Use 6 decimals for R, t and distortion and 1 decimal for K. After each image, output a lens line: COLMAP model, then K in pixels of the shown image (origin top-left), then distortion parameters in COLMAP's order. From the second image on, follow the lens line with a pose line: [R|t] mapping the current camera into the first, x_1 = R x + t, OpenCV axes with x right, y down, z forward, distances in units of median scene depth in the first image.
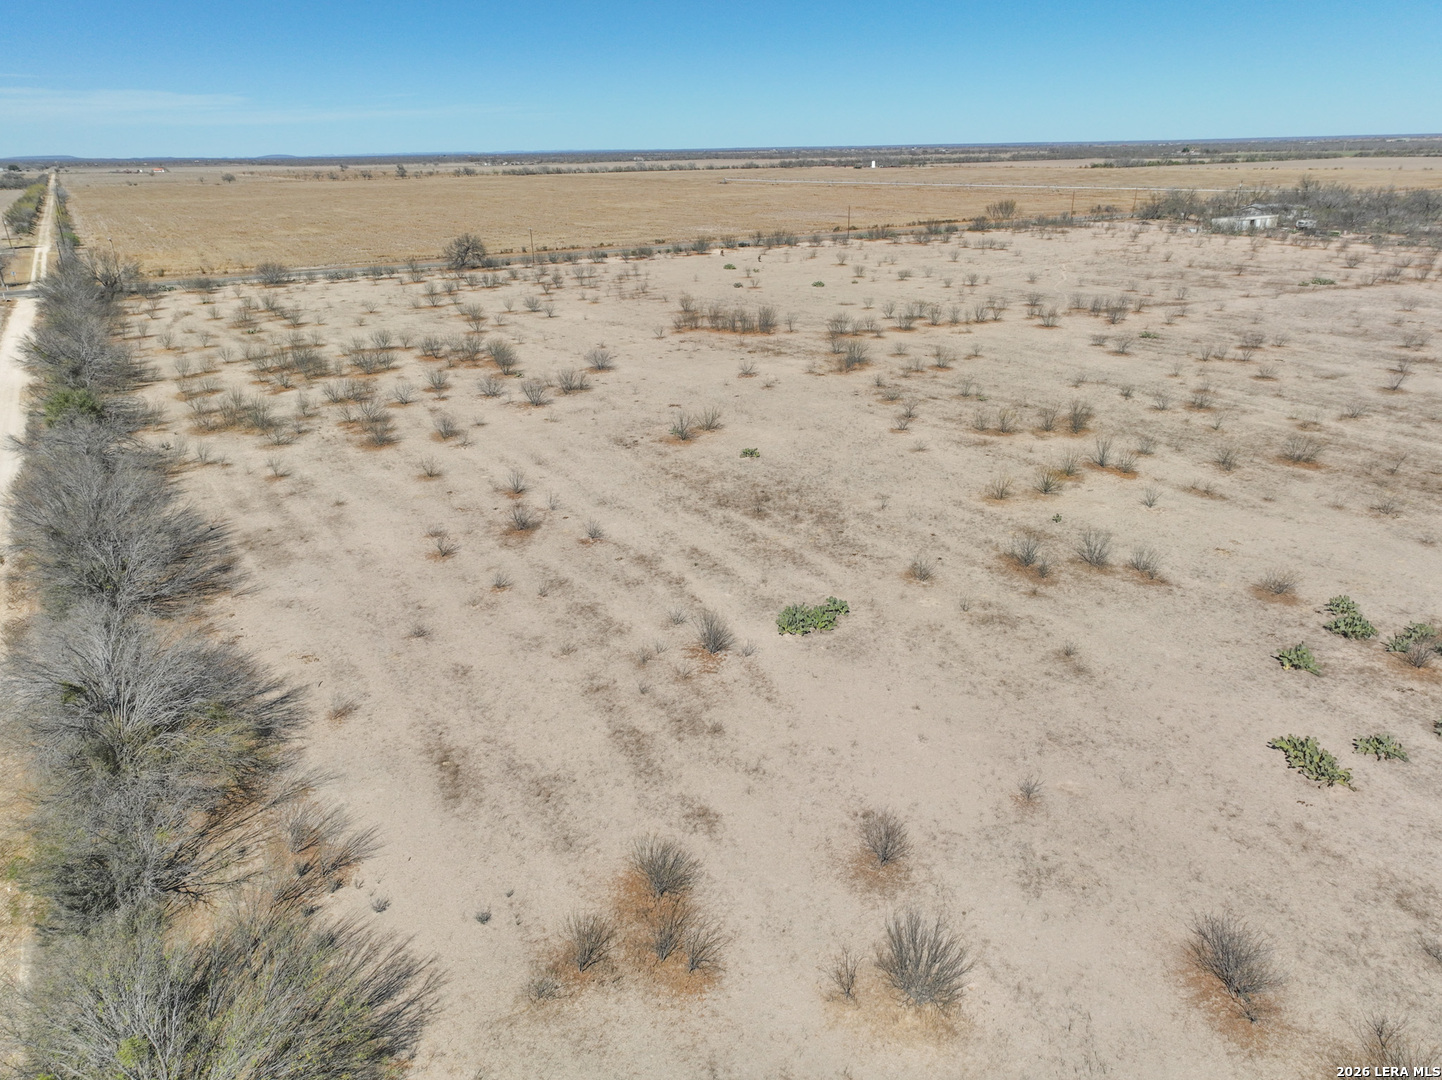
lens RADIAL K [[1008.1, 0, 721.0], [0, 1008.1, 540.0], [0, 0, 1]] dist [-0.008443, 0.023785]
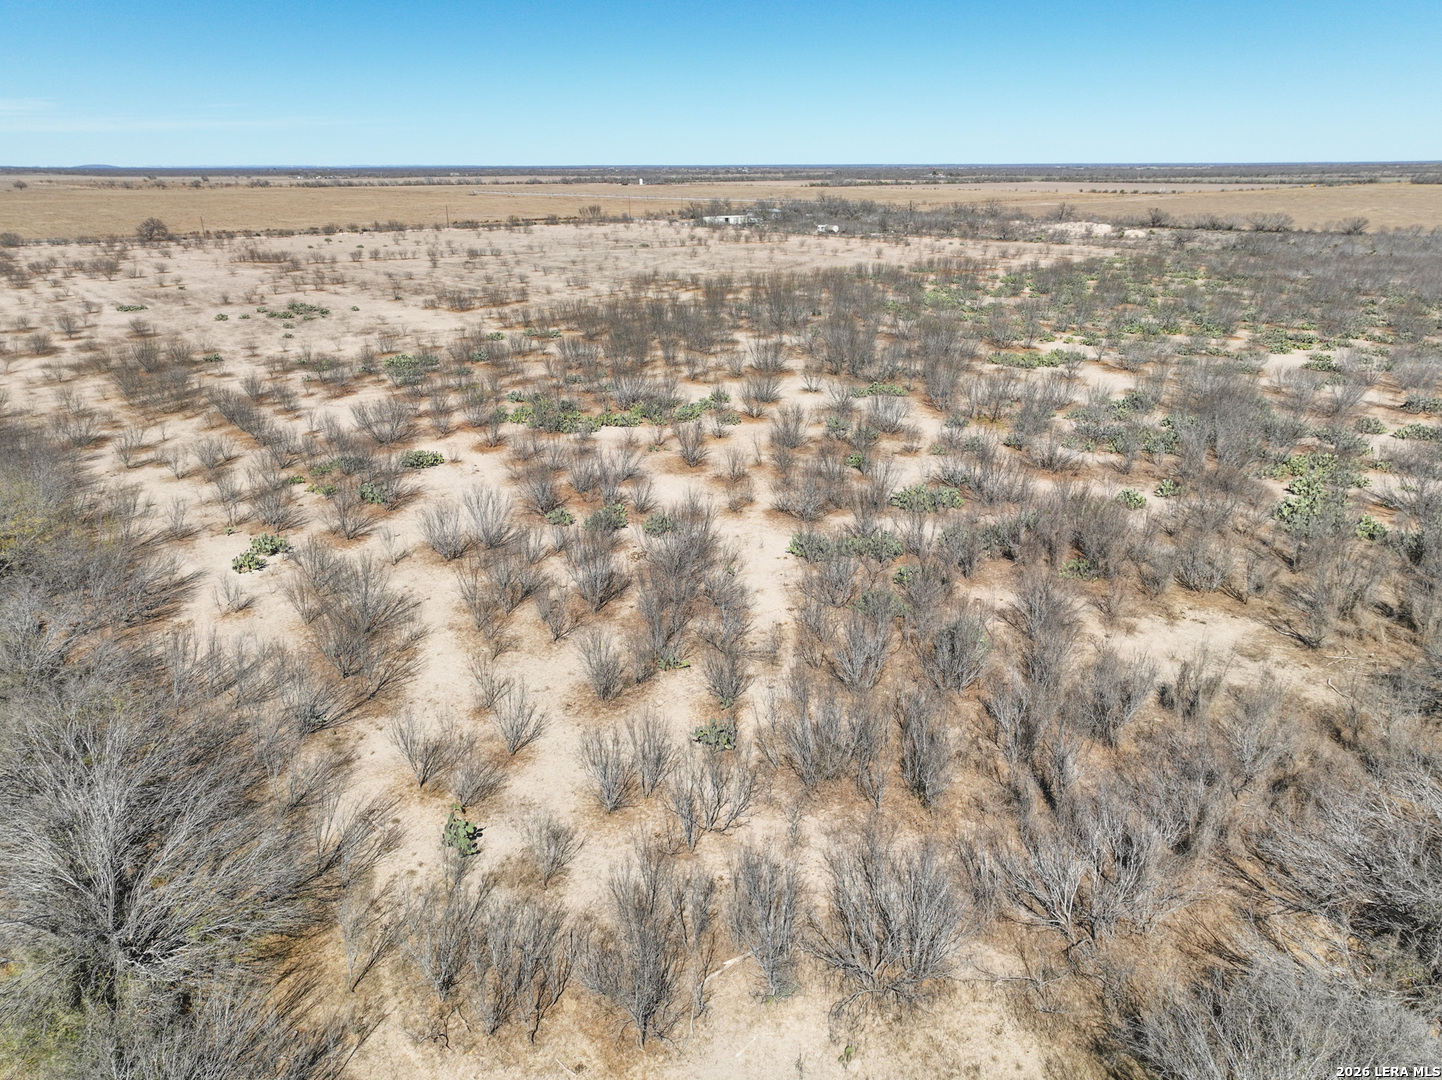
lens RADIAL K [[1008.1, 0, 721.0], [0, 1008.1, 540.0], [0, 0, 1]] dist [-0.008443, 0.023785]
pose [[0.990861, -0.033959, 0.130543, 0.089632], [0.036044, 0.999257, -0.013640, 0.055132], [-0.129983, 0.018221, 0.991349, -0.145306]]
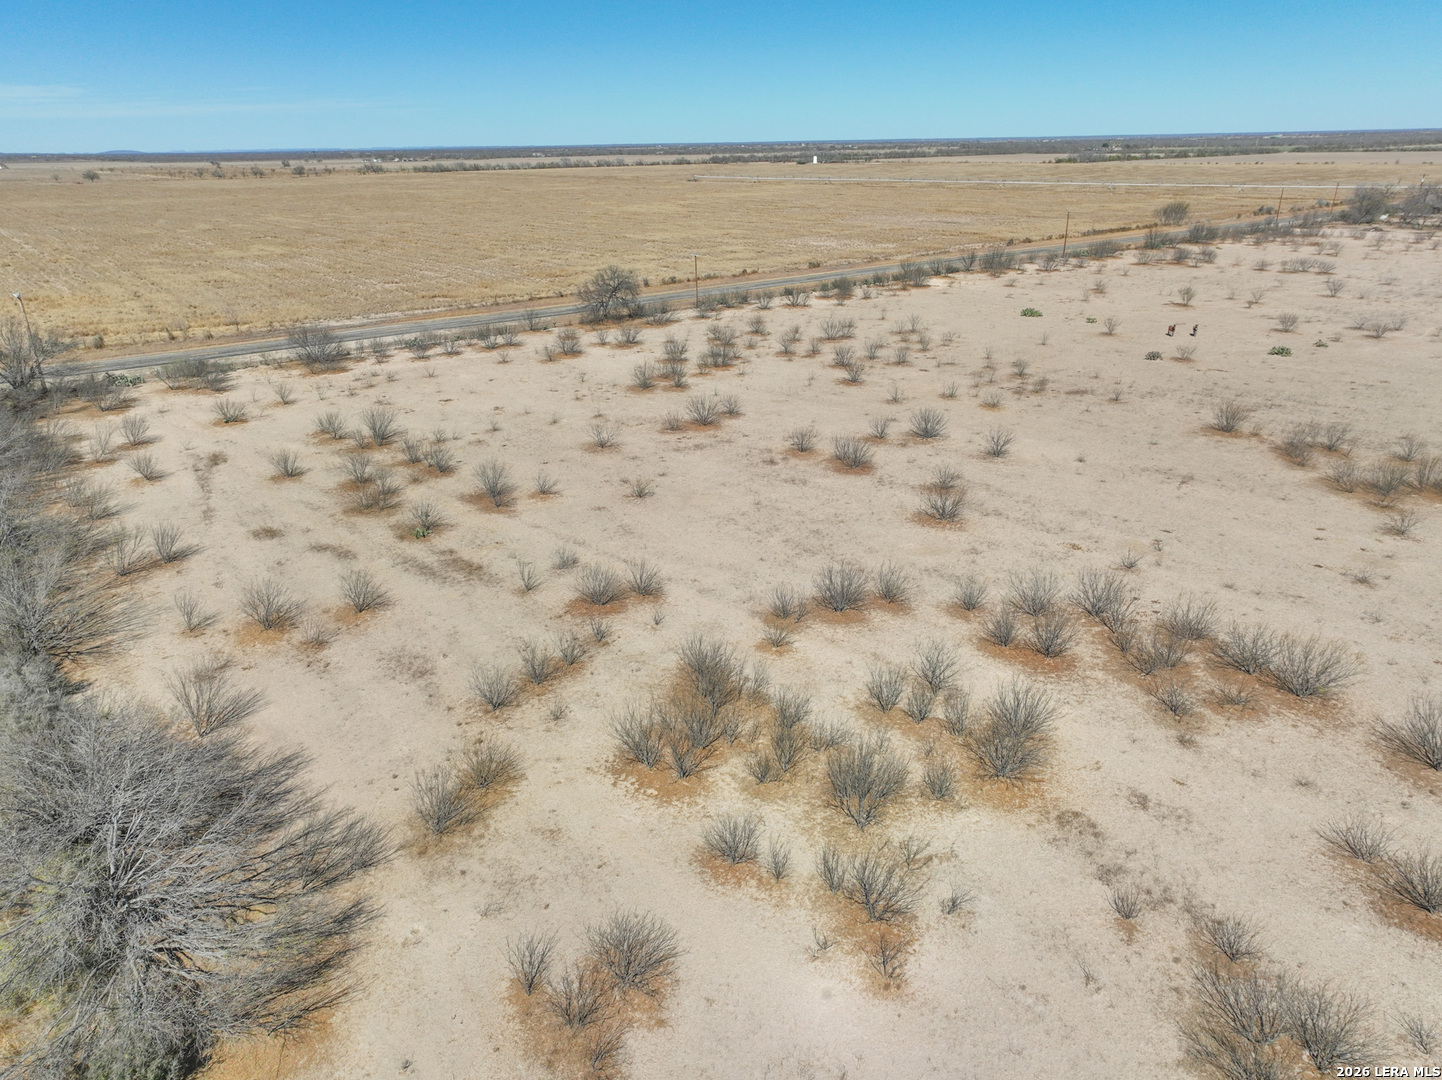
lens RADIAL K [[1008.1, 0, 721.0], [0, 1008.1, 540.0], [0, 0, 1]] dist [-0.008443, 0.023785]
pose [[0.993249, -0.042024, 0.108123, -0.059590], [0.041699, 0.999116, 0.005268, -0.031001], [-0.108249, -0.000724, 0.994124, 0.085701]]
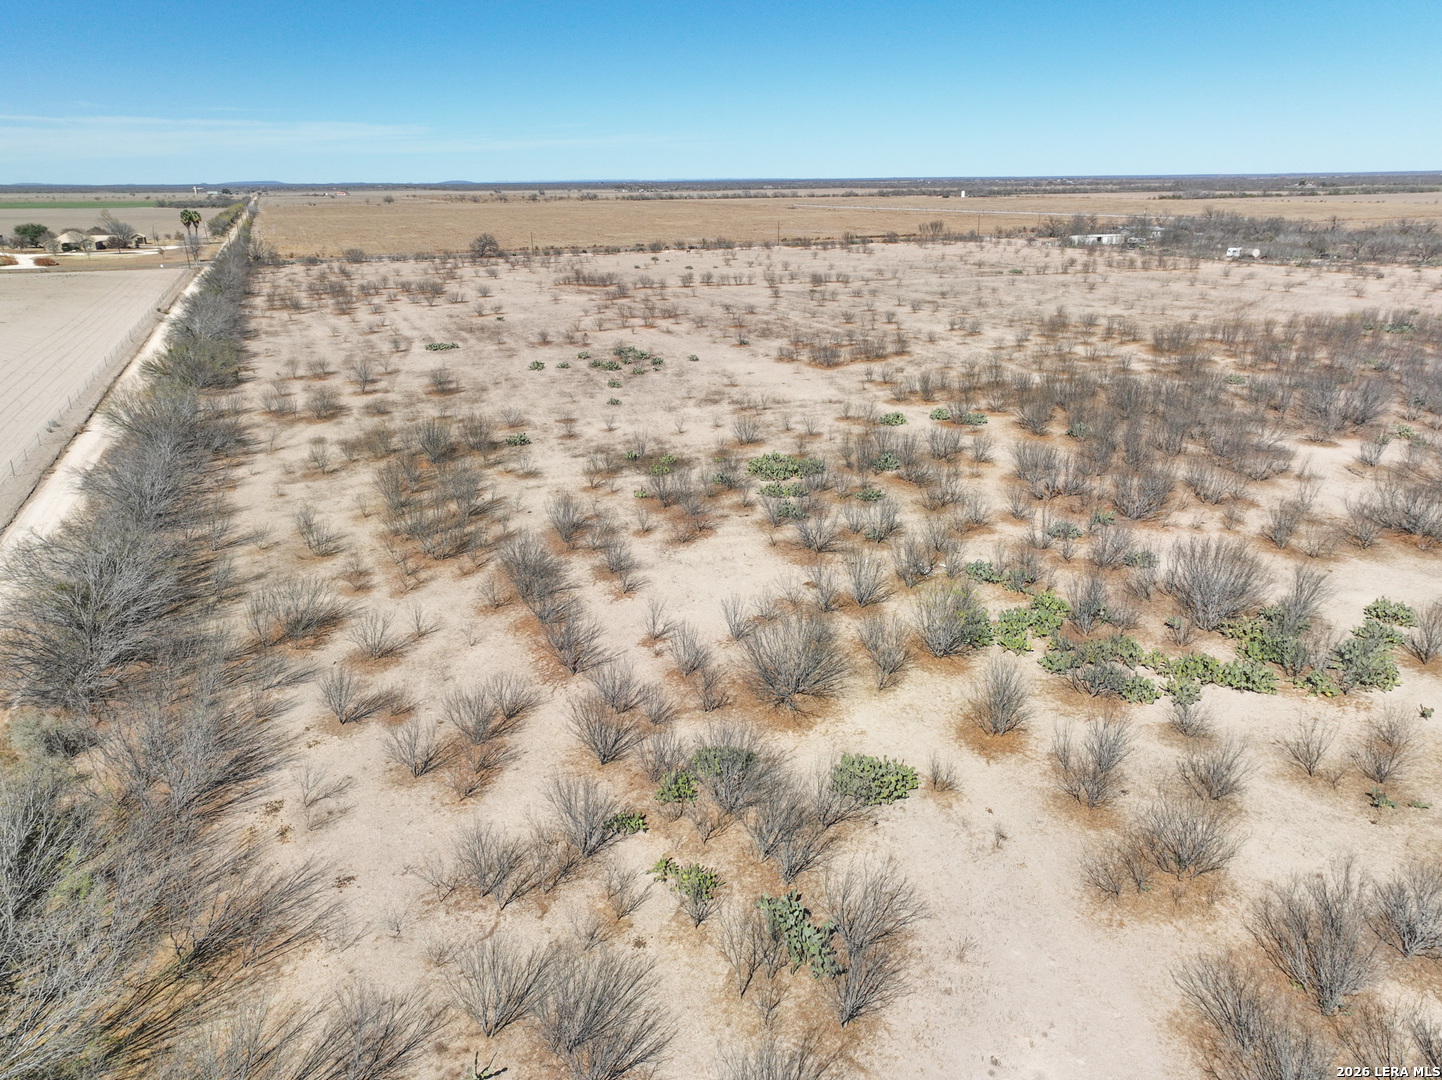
lens RADIAL K [[1008.1, 0, 721.0], [0, 1008.1, 540.0], [0, 0, 1]] dist [-0.008443, 0.023785]
pose [[0.988992, 0.057196, -0.136470, 0.073164], [-0.060637, 0.997935, -0.021186, 0.035974], [0.134977, 0.029228, 0.990418, -0.094267]]
